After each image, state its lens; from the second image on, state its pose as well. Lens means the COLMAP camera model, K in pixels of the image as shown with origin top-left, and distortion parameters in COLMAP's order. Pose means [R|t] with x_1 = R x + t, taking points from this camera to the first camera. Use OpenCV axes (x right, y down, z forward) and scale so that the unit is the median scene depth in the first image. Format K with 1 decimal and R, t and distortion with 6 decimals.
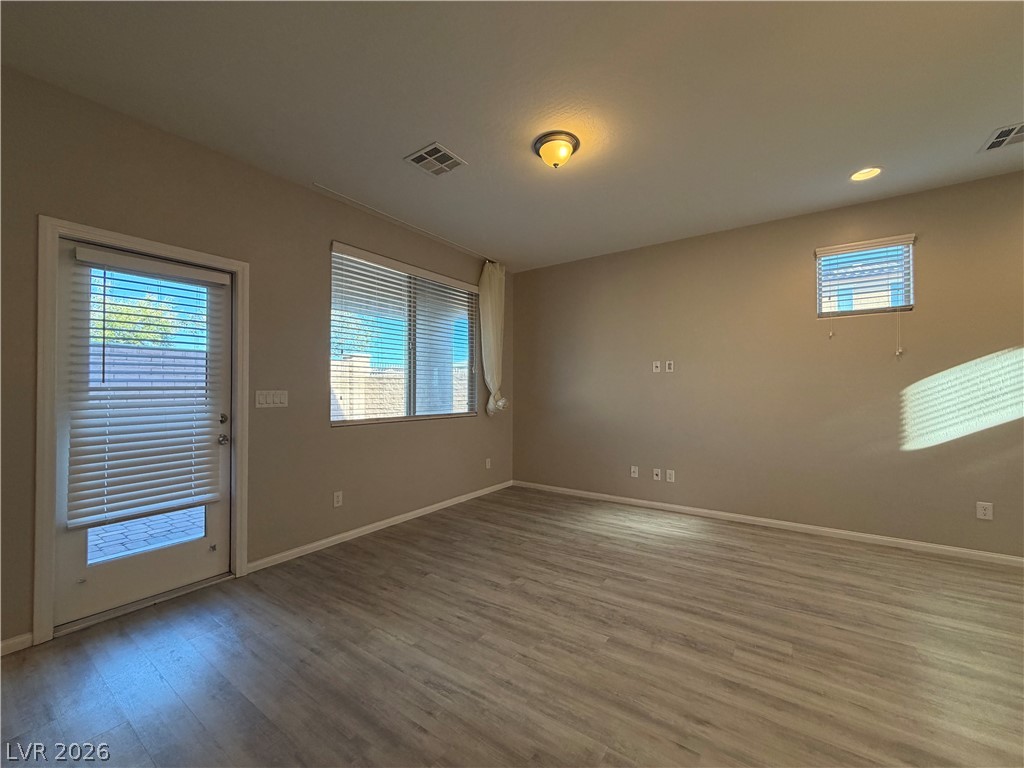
lens RADIAL K [[407.8, 0, 512.6], [0, 407.8, 387.2], [0, 0, 1]] dist [-0.000824, 0.000259]
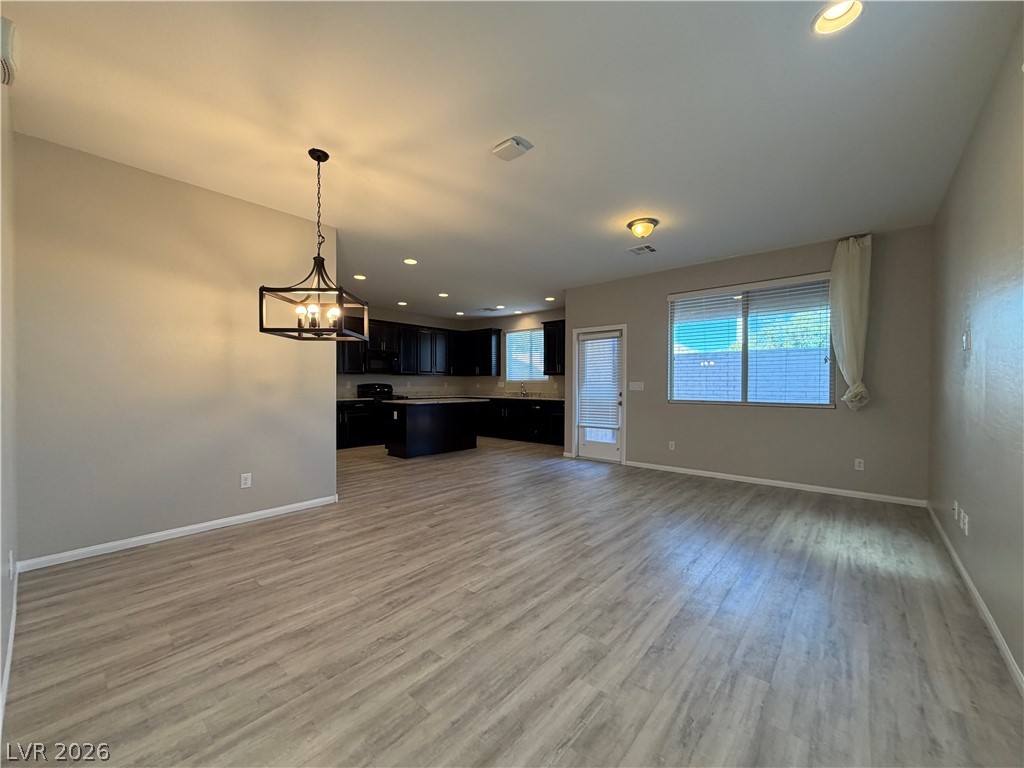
lens RADIAL K [[407.8, 0, 512.6], [0, 407.8, 384.4], [0, 0, 1]] dist [-0.000824, 0.000259]
pose [[-0.099208, 0.005213, -0.995053, 1.498570], [0.008213, 0.999957, 0.004420, 0.007027], [0.995033, -0.007734, -0.099246, 0.570472]]
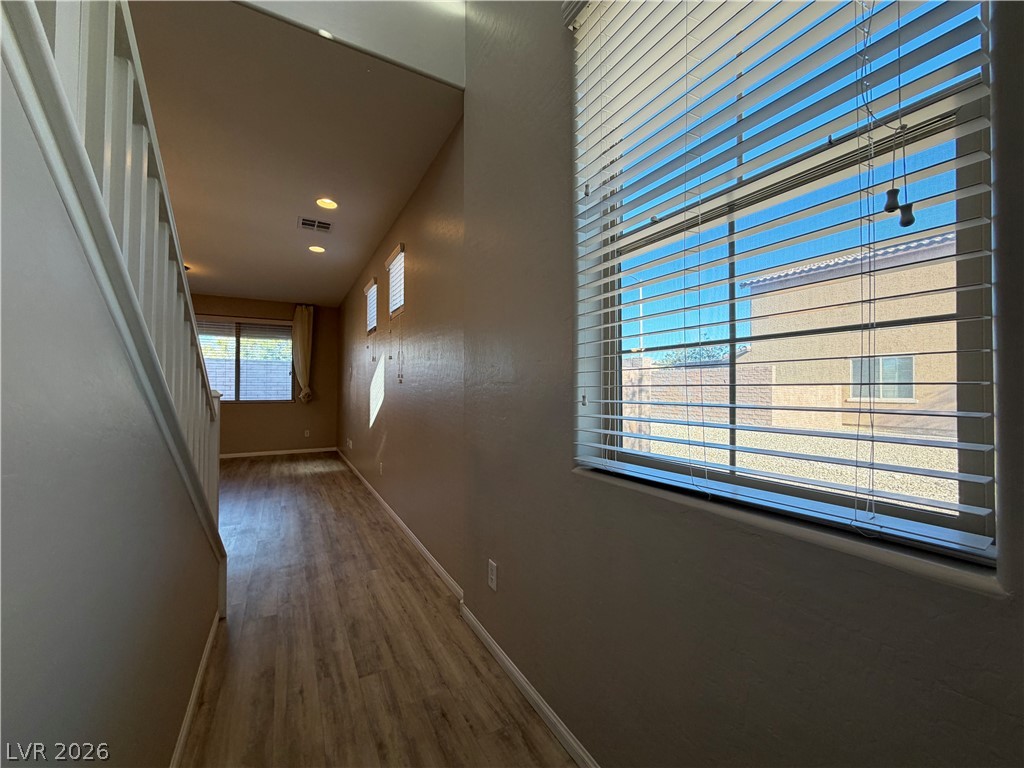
lens RADIAL K [[407.8, 0, 514.0], [0, 407.8, 386.6], [0, 0, 1]] dist [-0.000824, 0.000259]
pose [[0.898908, 0.004614, -0.438113, 2.225535], [-0.000899, 0.999962, 0.008686, -0.010058], [0.438136, -0.007414, 0.898878, -0.083572]]
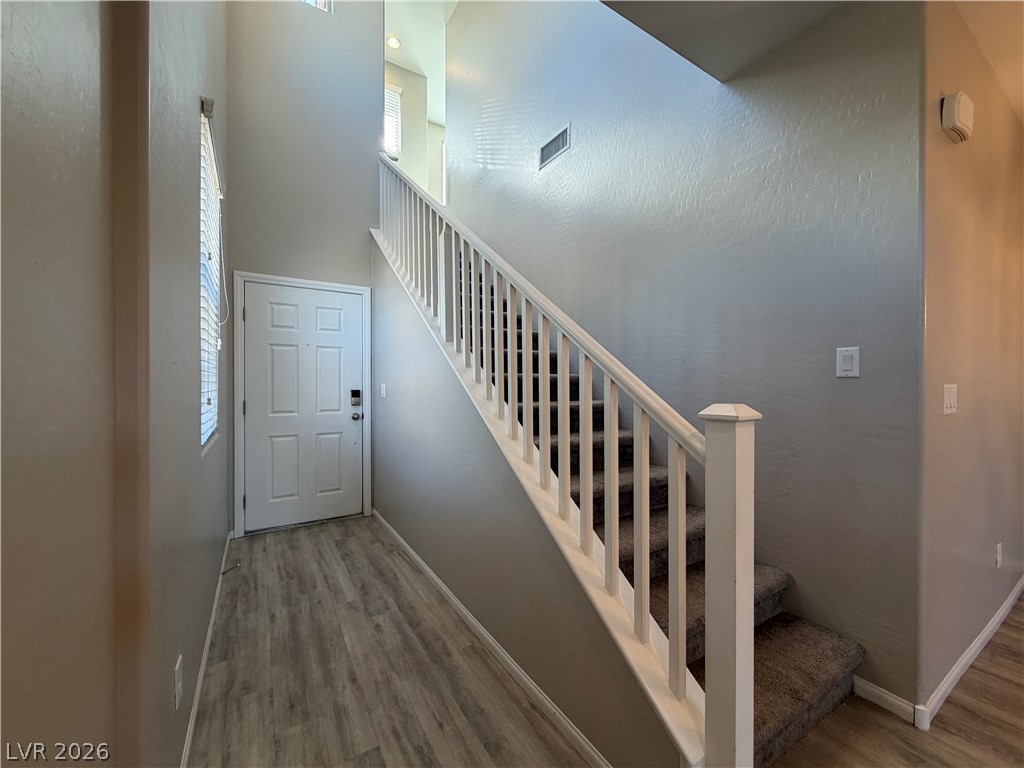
lens RADIAL K [[407.8, 0, 510.9], [0, 407.8, 385.9], [0, 0, 1]] dist [-0.000824, 0.000259]
pose [[-0.915795, 0.006454, 0.401595, 1.424294], [0.003320, 0.999958, -0.008497, -0.008470], [-0.401633, -0.006448, -0.915778, 0.731325]]
